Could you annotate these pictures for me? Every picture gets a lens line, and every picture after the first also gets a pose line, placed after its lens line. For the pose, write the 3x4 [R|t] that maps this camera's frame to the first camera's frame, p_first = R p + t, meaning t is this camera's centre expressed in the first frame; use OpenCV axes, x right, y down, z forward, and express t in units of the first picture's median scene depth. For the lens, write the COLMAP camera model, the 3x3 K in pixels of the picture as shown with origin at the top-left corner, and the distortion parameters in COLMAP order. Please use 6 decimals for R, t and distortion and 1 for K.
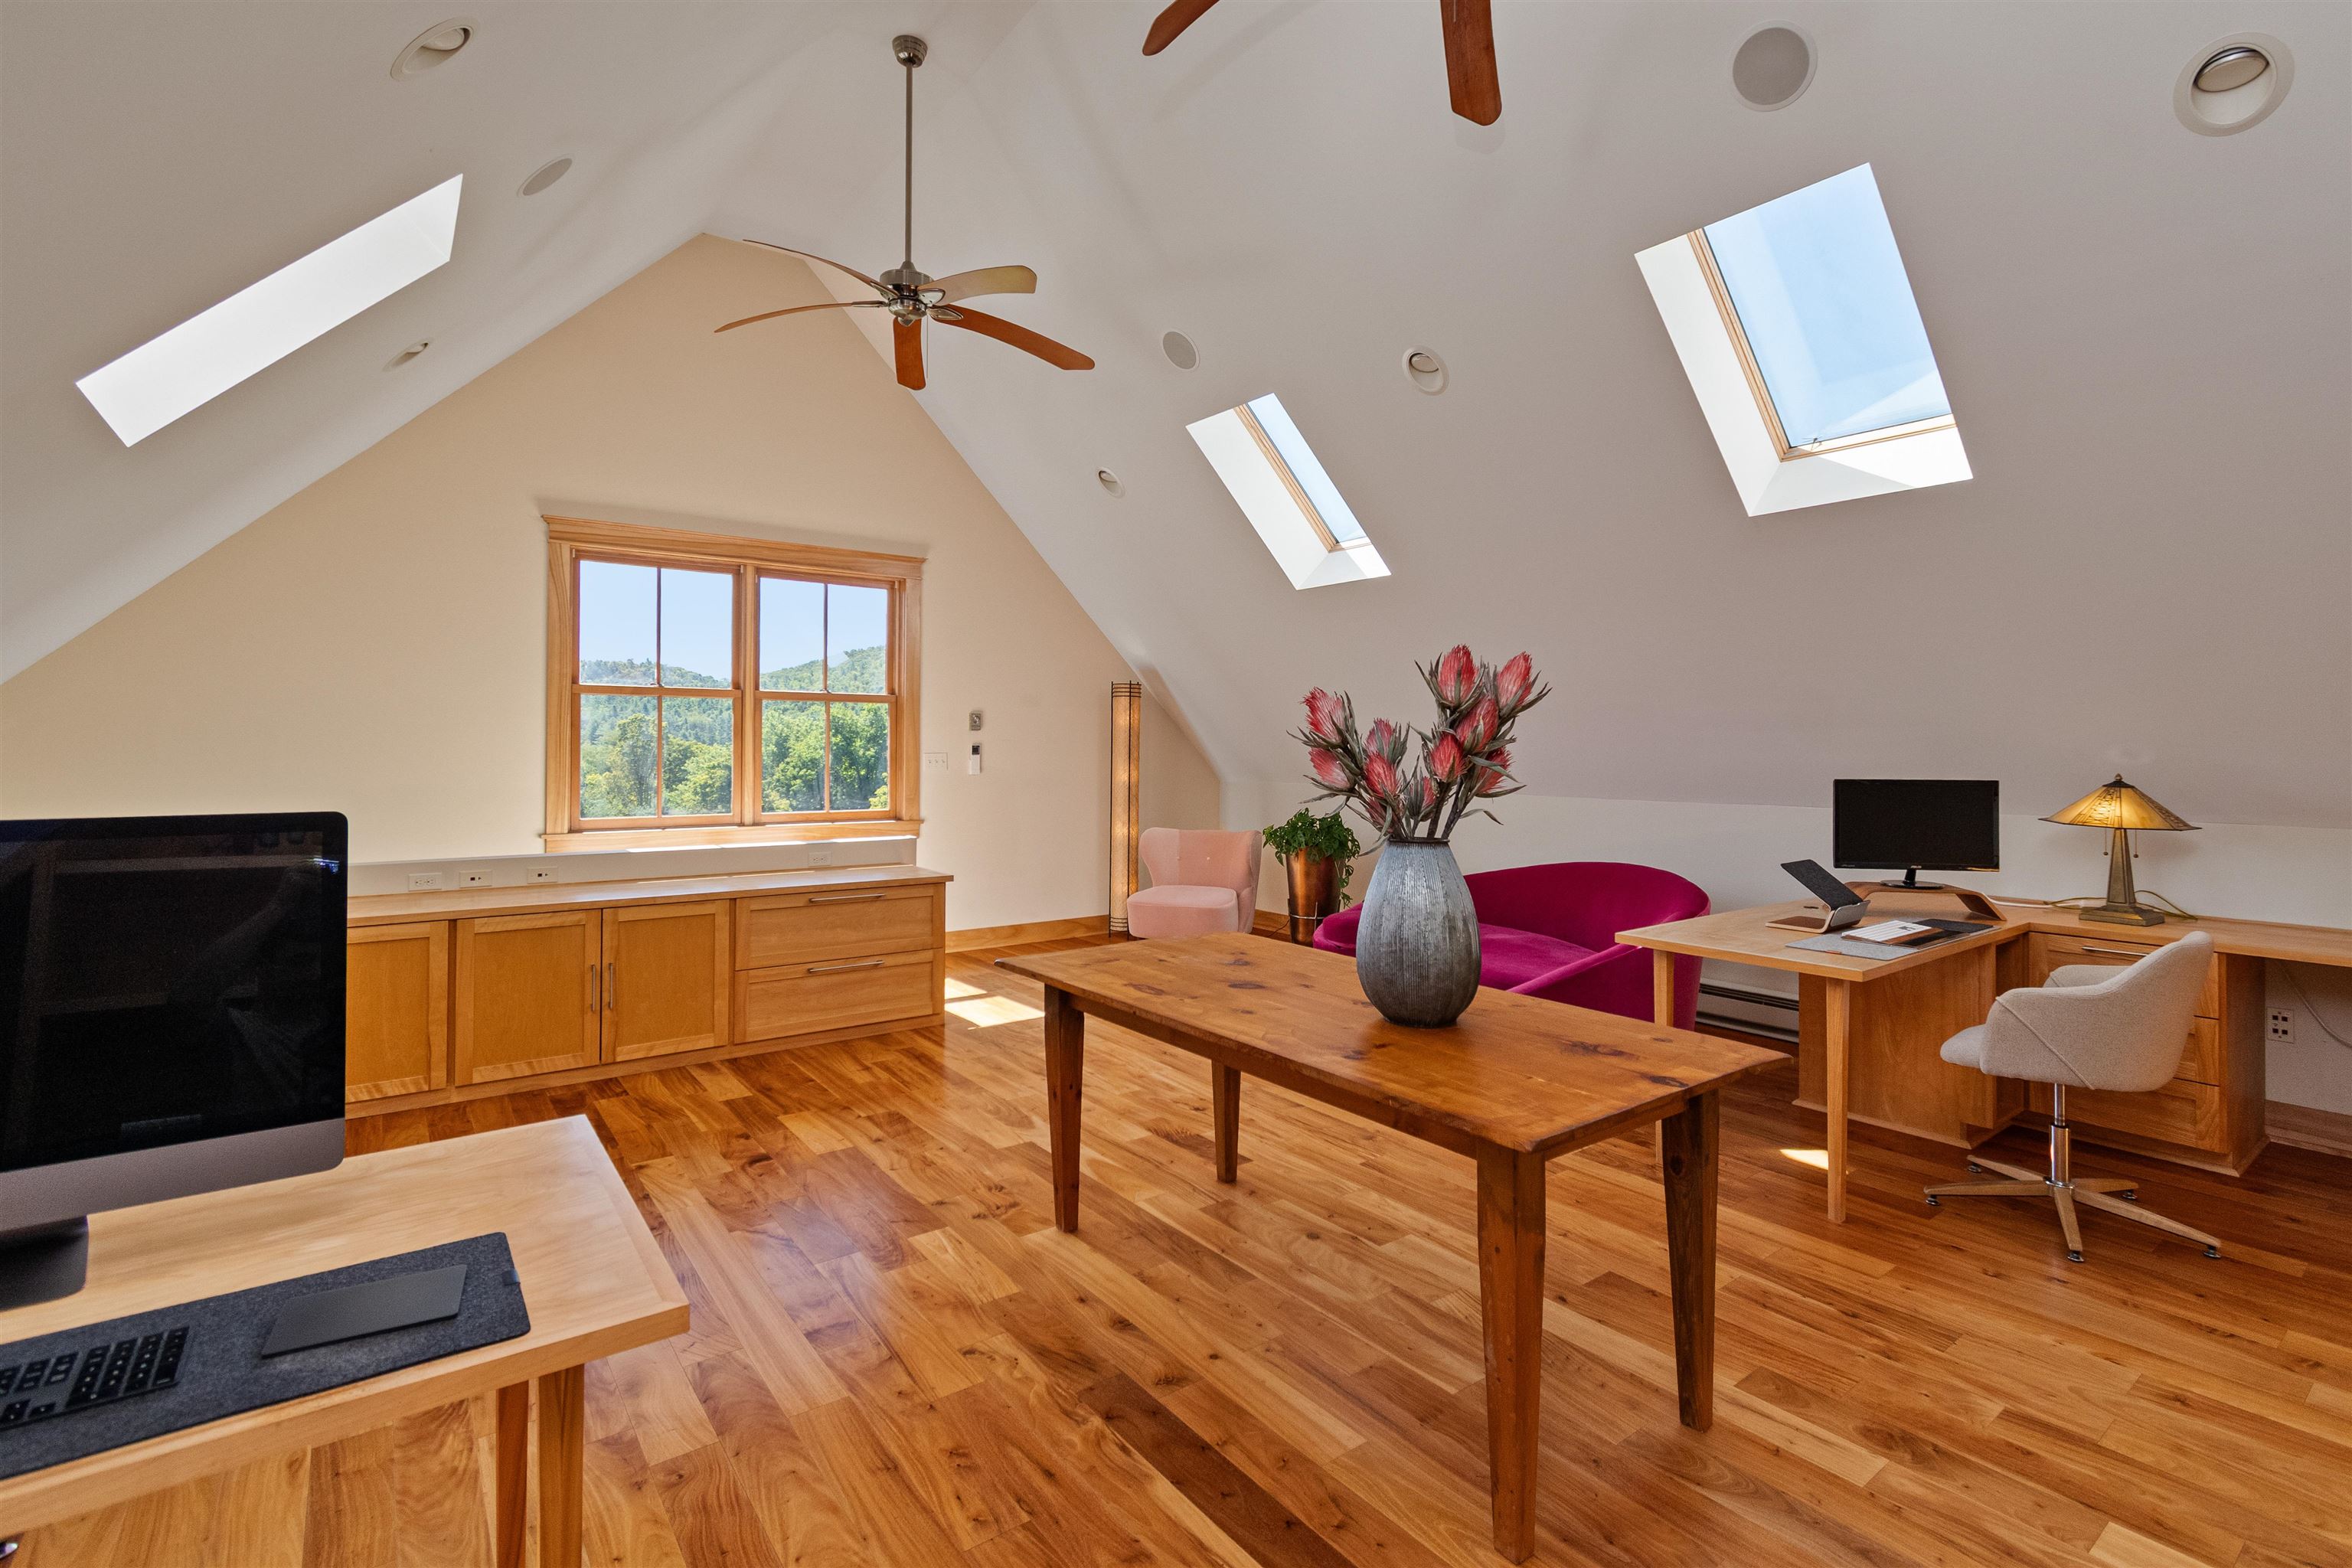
lens RADIAL K [[1064.7, 0, 1188.8], [0, 1064.7, 743.8], [0, 0, 1]] dist [0.003758, 0.000439]
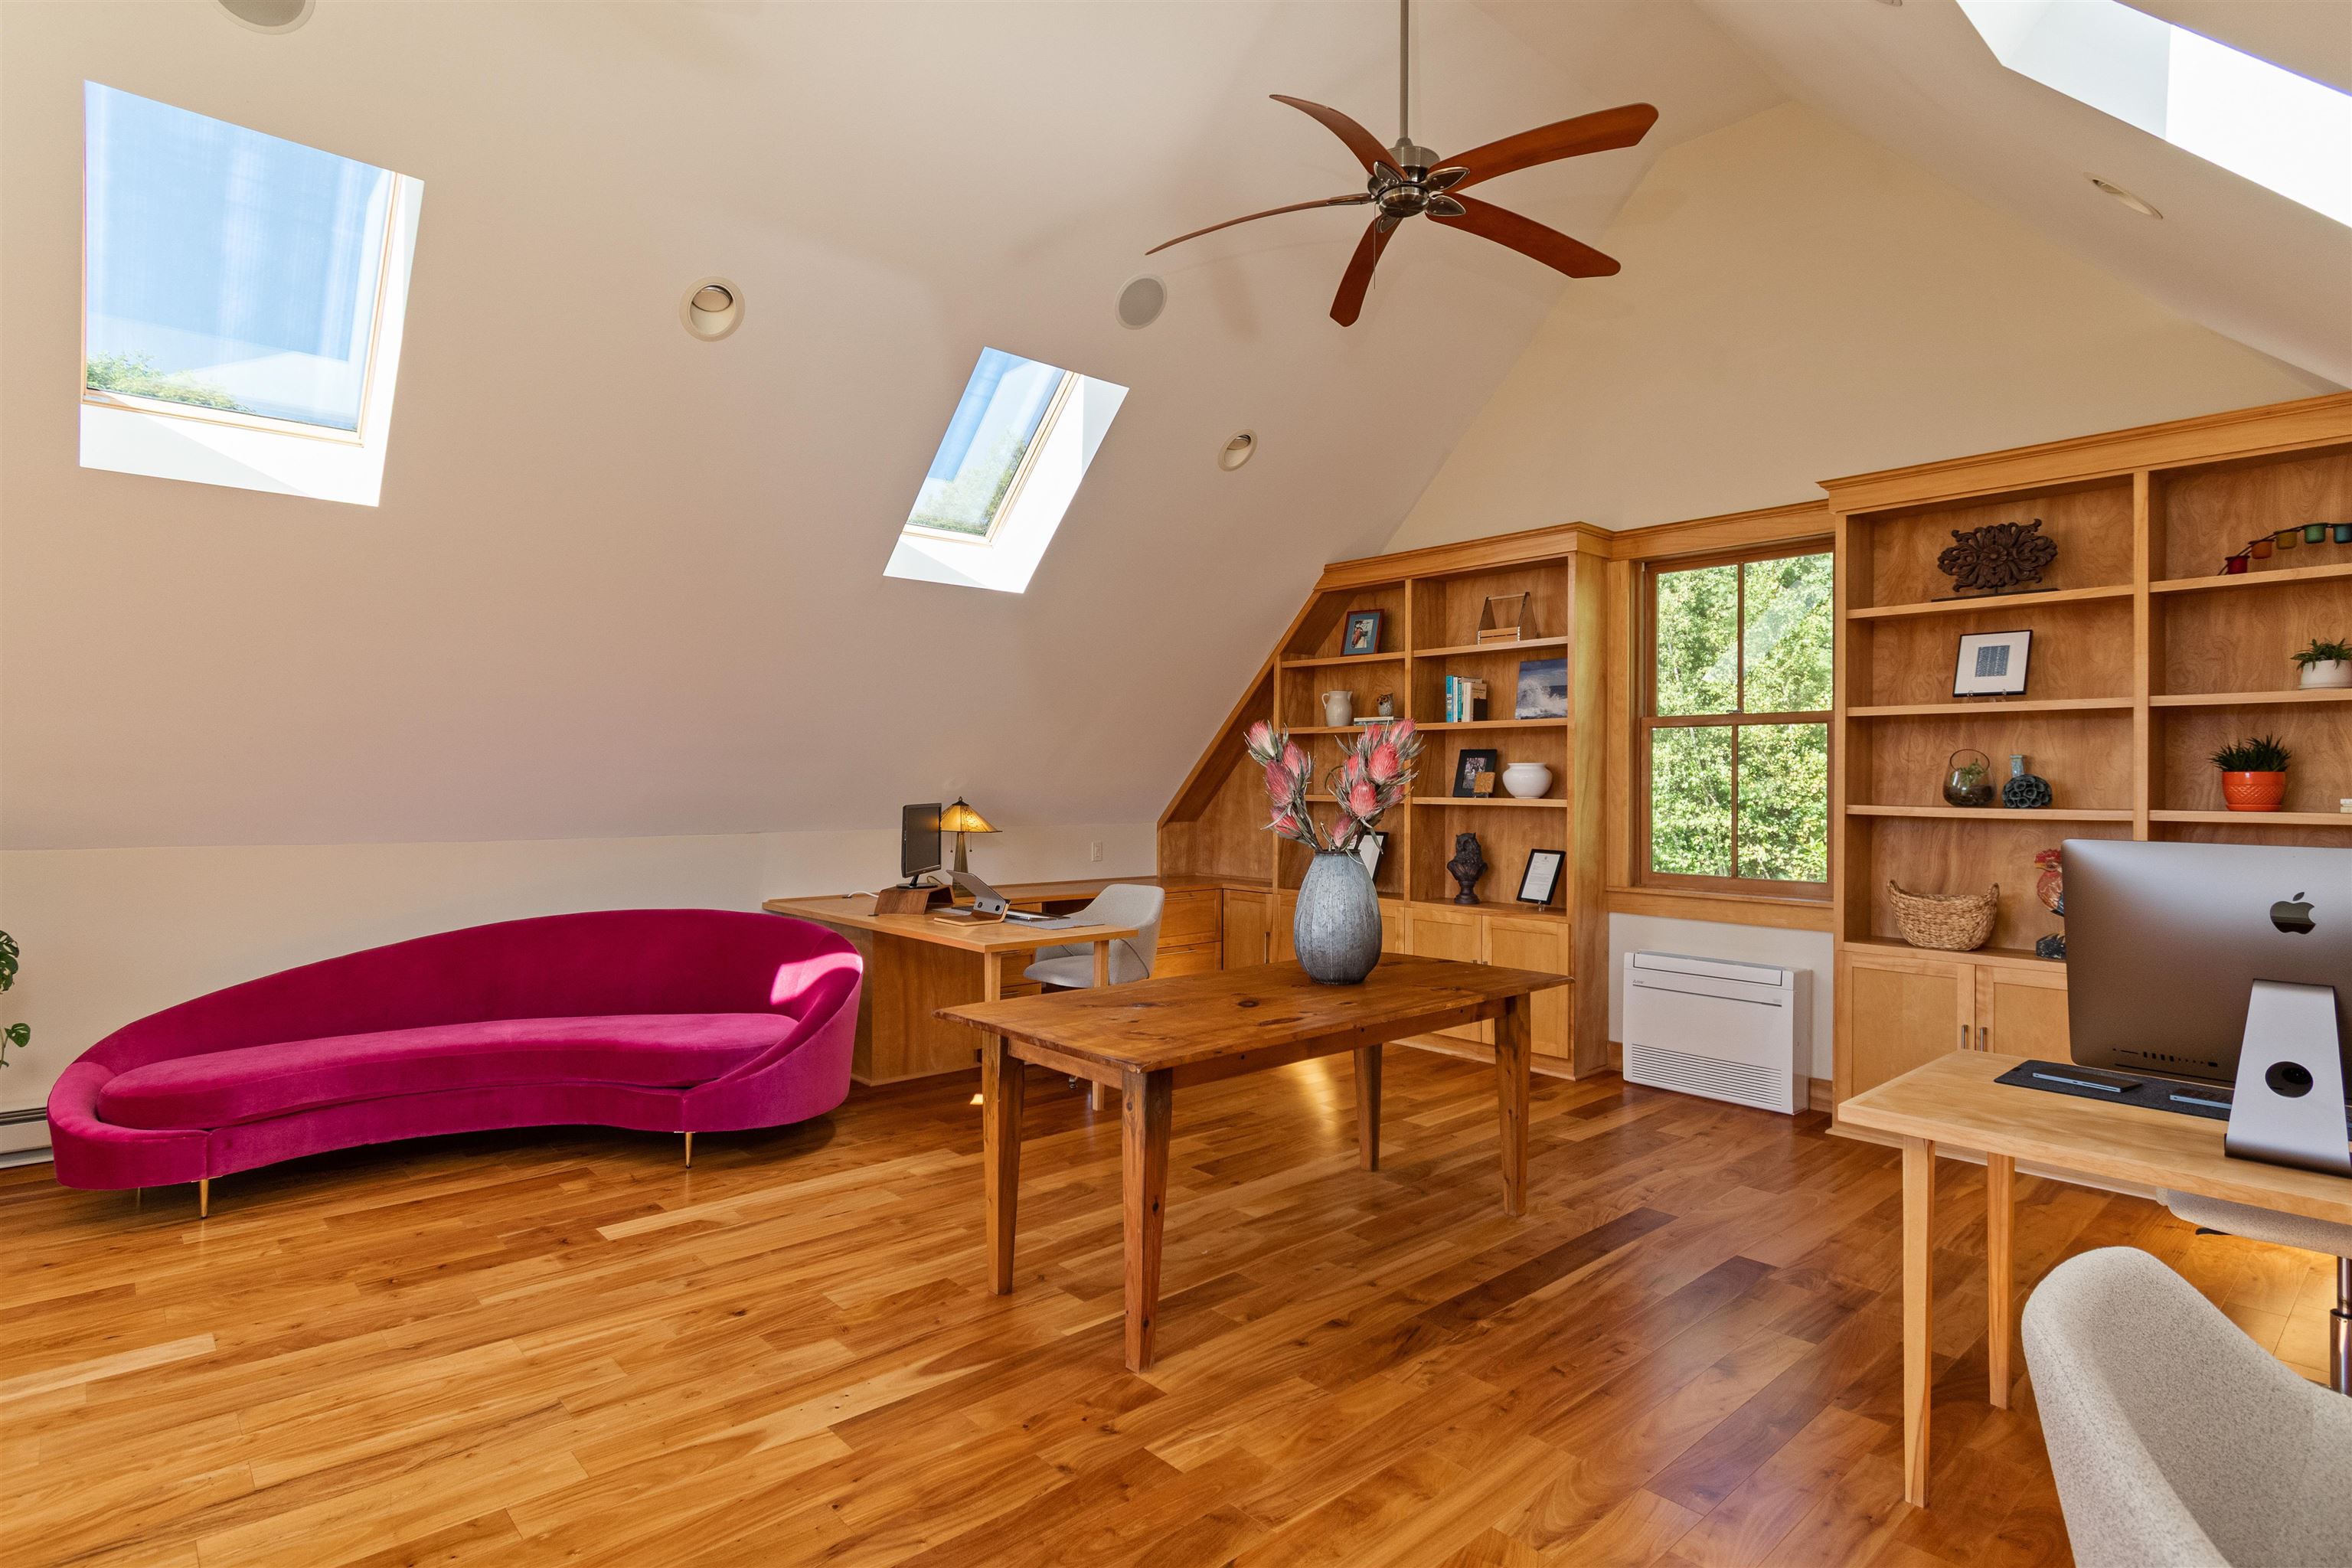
lens RADIAL K [[1218.6, 0, 1179.5], [0, 1218.6, 783.8], [0, 0, 1]] dist [0.002186, 0.000094]
pose [[-0.084329, -0.008120, 0.996405, -1.277787], [-0.009976, 0.999924, 0.007305, -0.006277], [-0.996388, -0.009324, -0.084404, 1.277023]]
